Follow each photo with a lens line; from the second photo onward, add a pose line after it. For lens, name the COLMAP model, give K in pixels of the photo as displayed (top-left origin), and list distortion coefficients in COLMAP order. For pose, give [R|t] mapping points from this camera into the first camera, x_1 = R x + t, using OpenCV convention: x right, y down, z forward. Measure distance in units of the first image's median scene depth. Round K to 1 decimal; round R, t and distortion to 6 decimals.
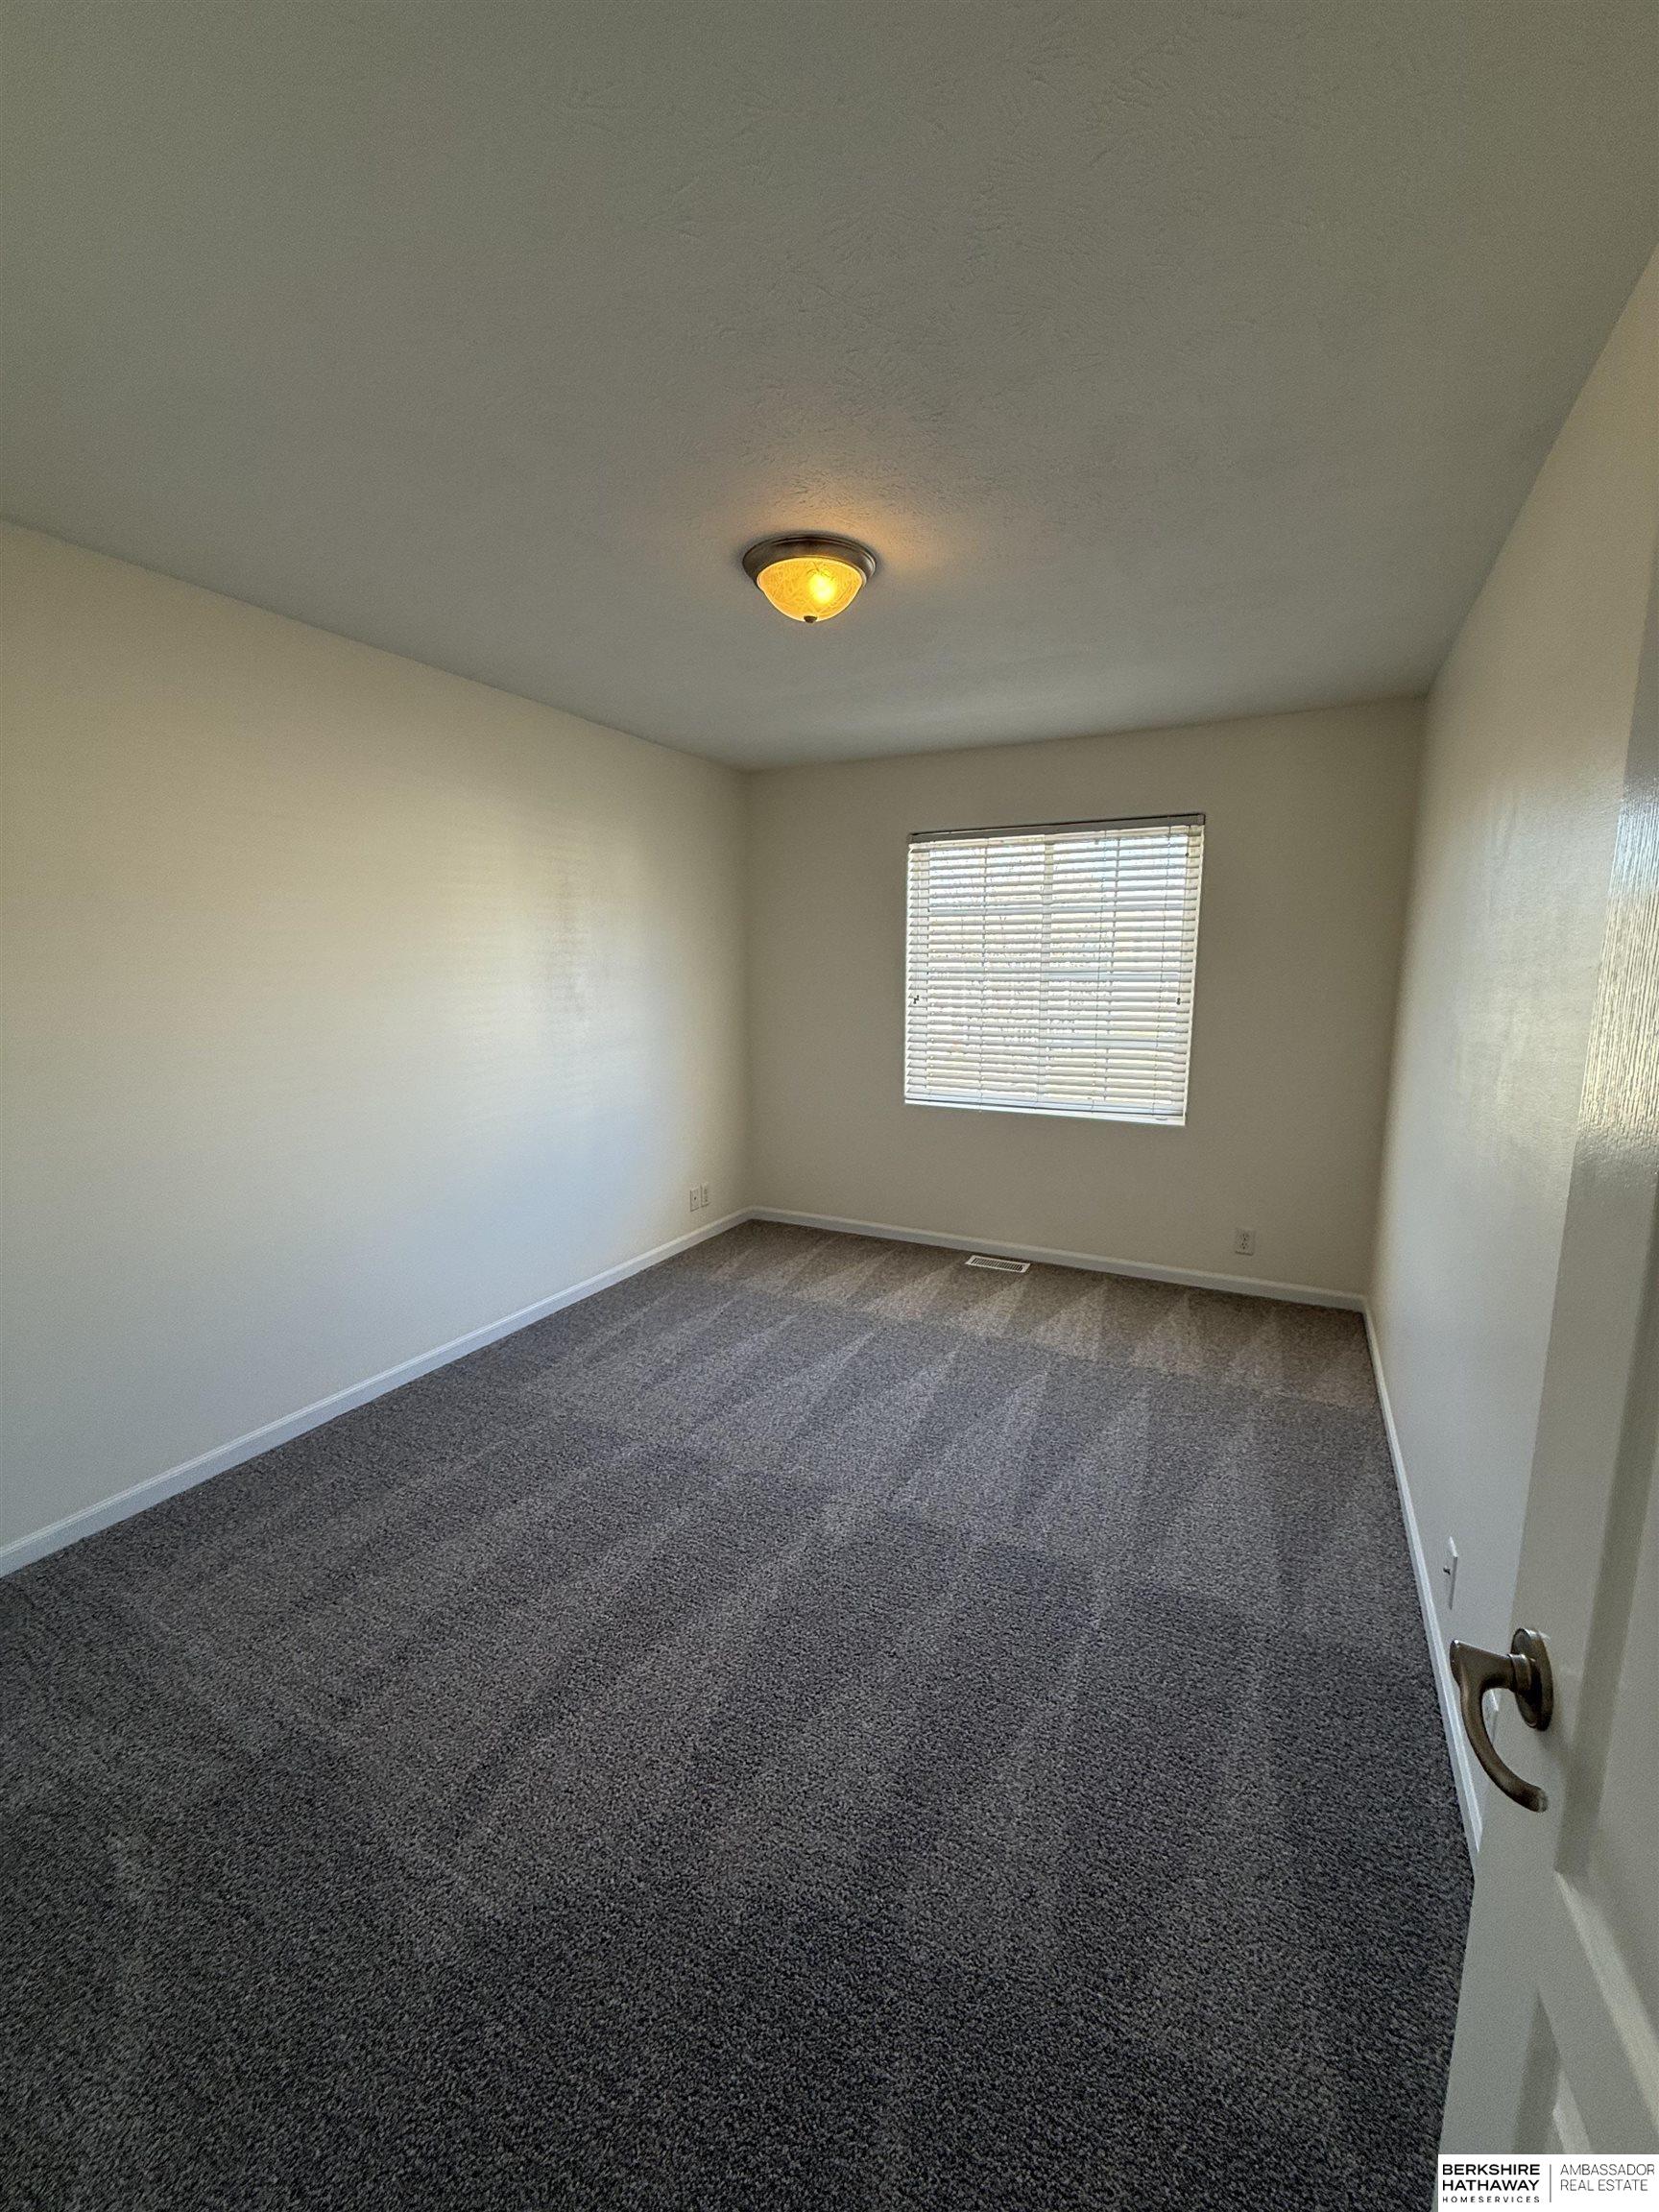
lens RADIAL K [[877.4, 0, 836.4], [0, 877.4, 1102.5], [0, 0, 1]] dist [-0.000468, -0.000121]
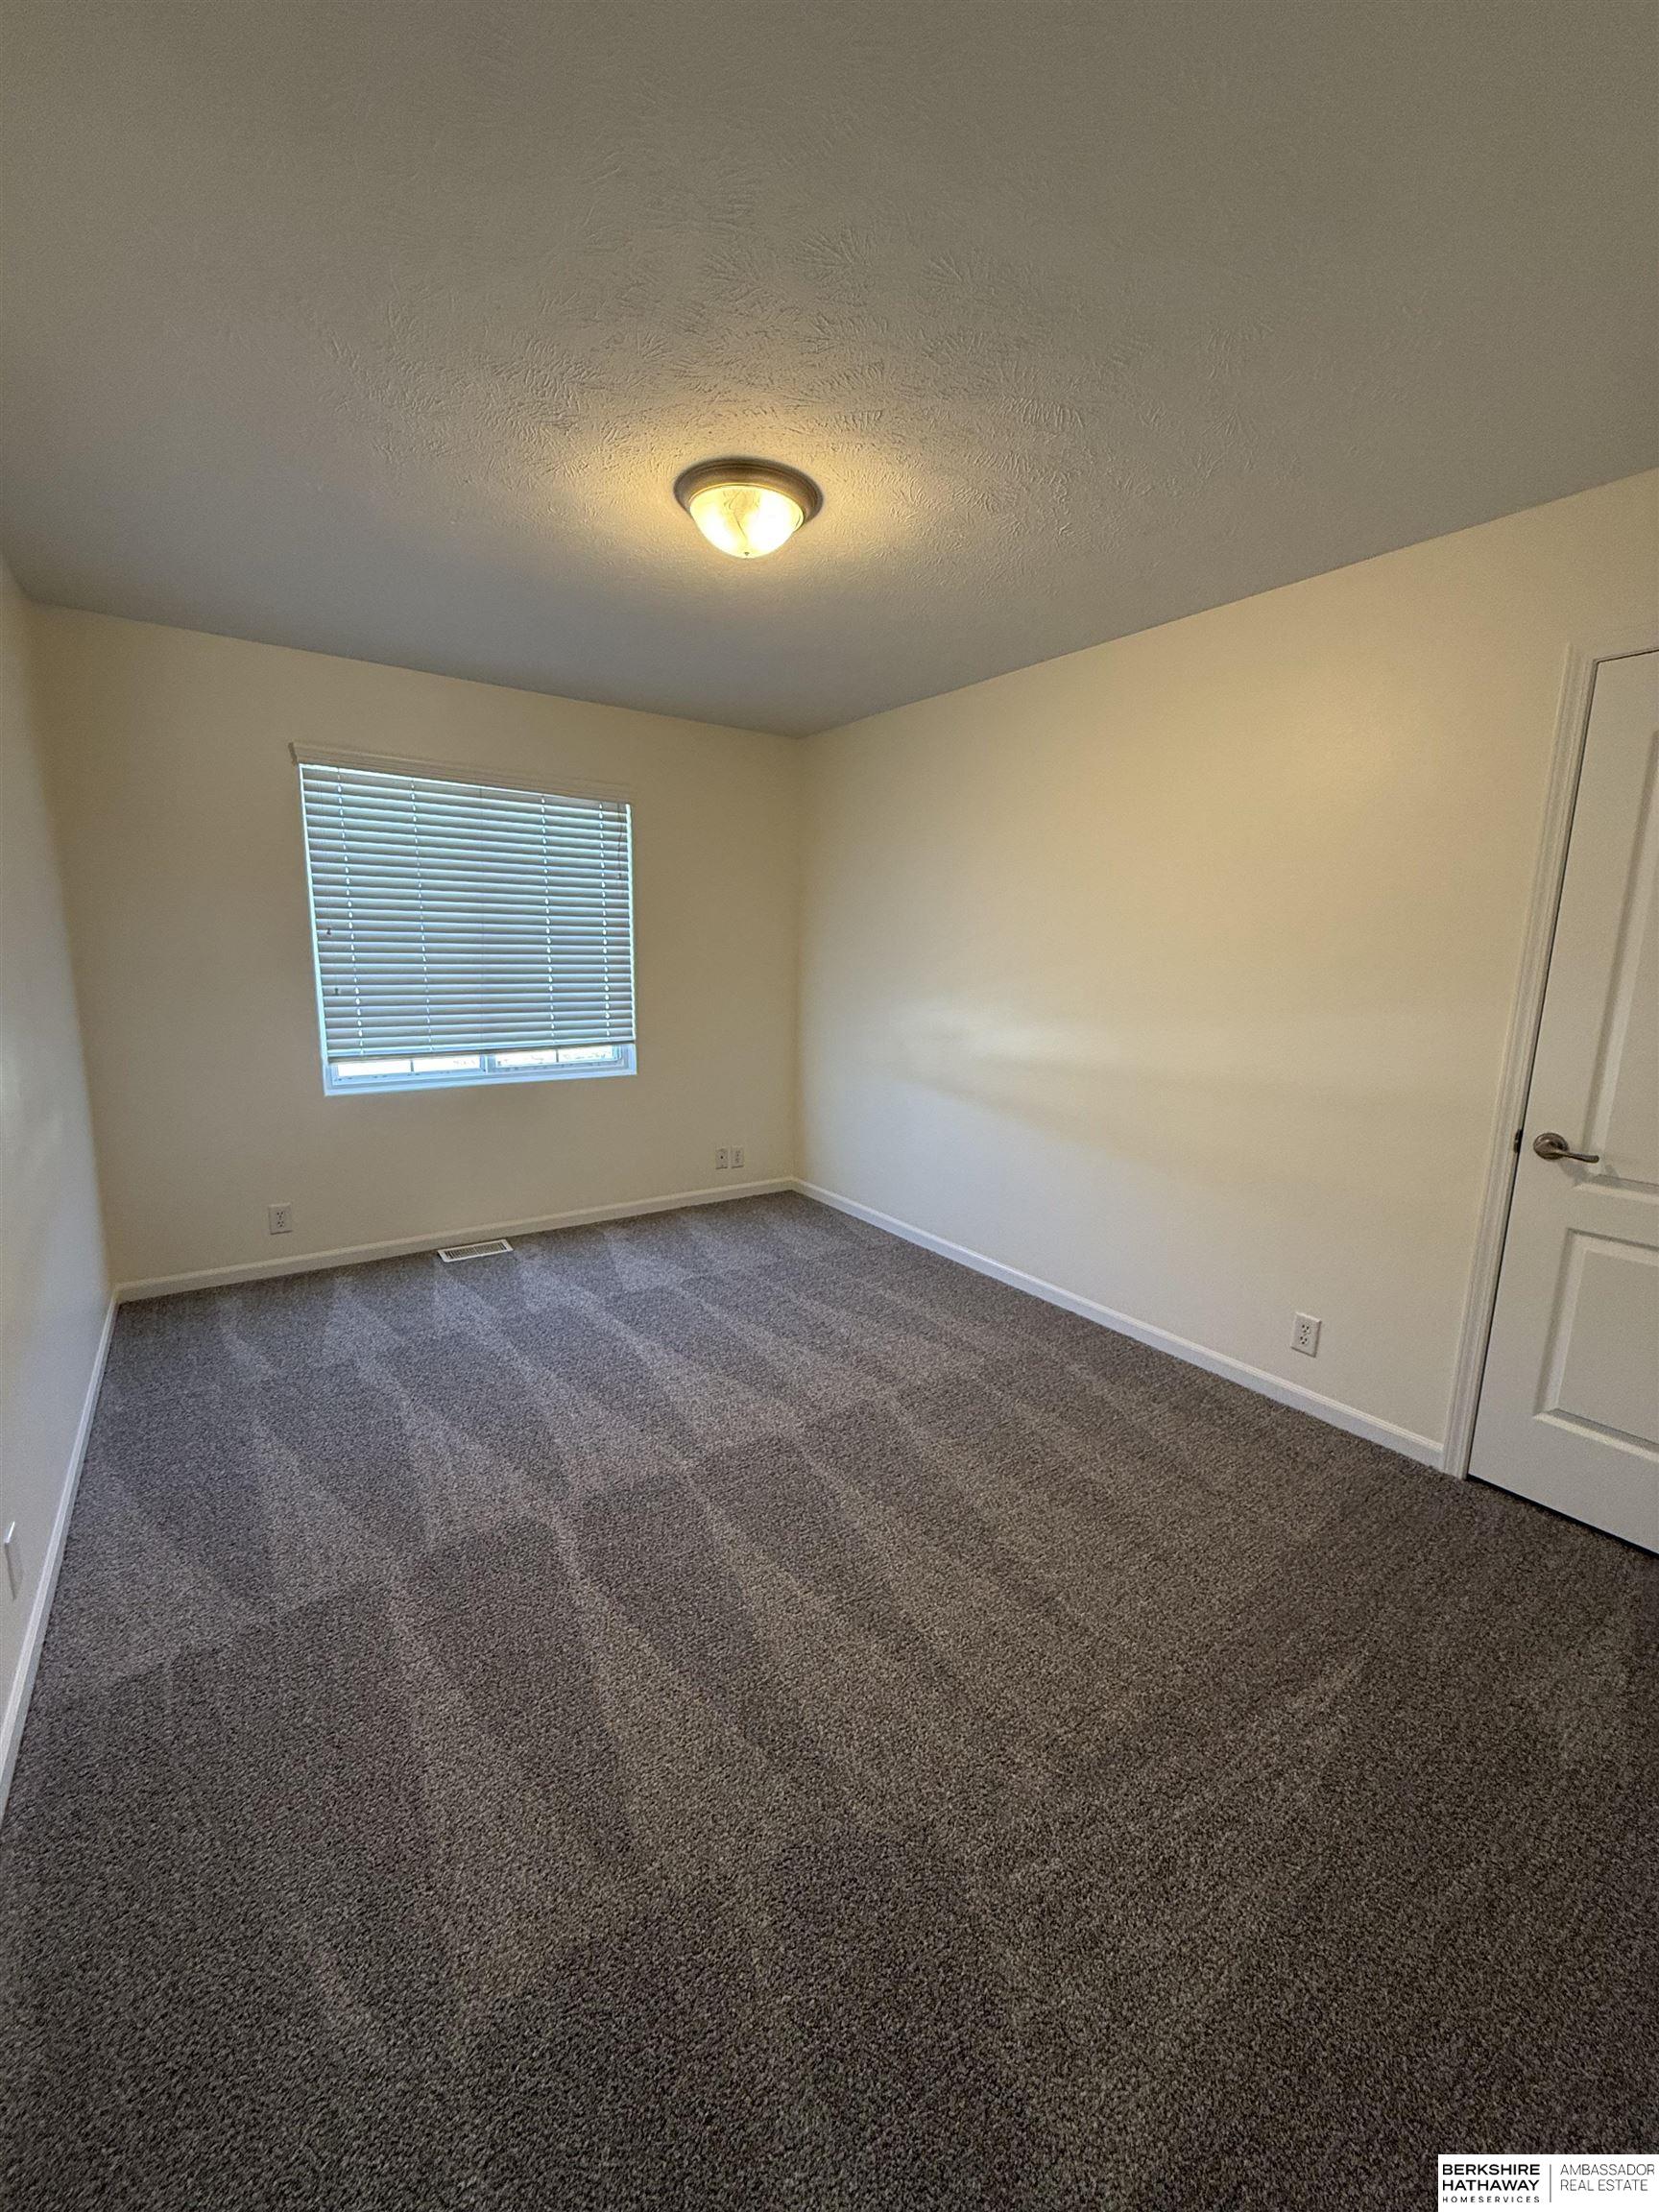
lens RADIAL K [[877.4, 0, 836.4], [0, 877.4, 1102.5], [0, 0, 1]] dist [-0.000468, -0.000121]
pose [[0.456859, -0.153238, 0.876241, -0.504914], [0.112397, 0.987100, 0.114023, -0.040014], [-0.882410, 0.046395, 0.468189, 0.256493]]
